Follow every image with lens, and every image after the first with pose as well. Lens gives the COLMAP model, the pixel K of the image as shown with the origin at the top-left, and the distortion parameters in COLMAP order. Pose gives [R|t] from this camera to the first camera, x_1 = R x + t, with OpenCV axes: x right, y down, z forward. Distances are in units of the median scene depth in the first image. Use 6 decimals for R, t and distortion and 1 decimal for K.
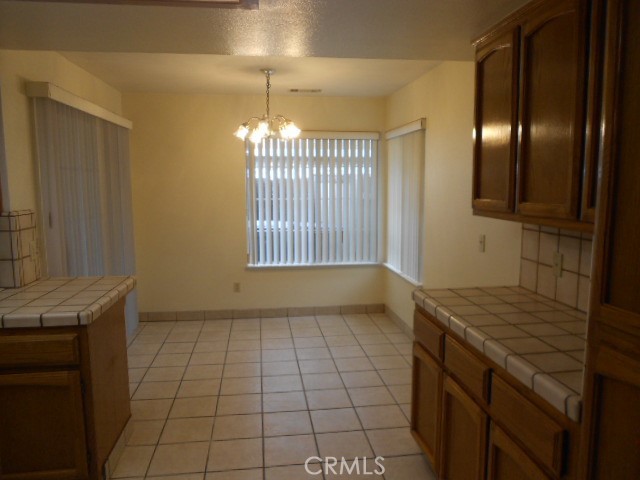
lens RADIAL K [[482.6, 0, 320.0], [0, 482.6, 240.1], [0, 0, 1]] dist [-0.010831, 0.000927]
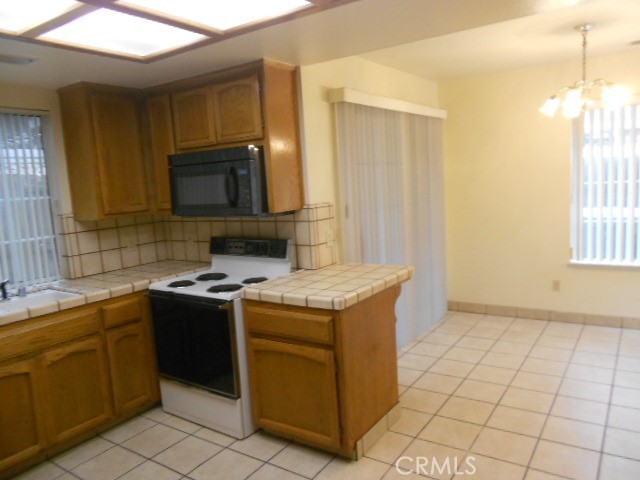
lens RADIAL K [[482.6, 0, 320.4], [0, 482.6, 240.4], [0, 0, 1]] dist [-0.010831, 0.000927]
pose [[0.751474, 0.038490, -0.658639, 0.105857], [-0.018619, 0.999136, 0.037145, -0.011267], [0.659499, -0.015651, 0.751542, 0.088290]]
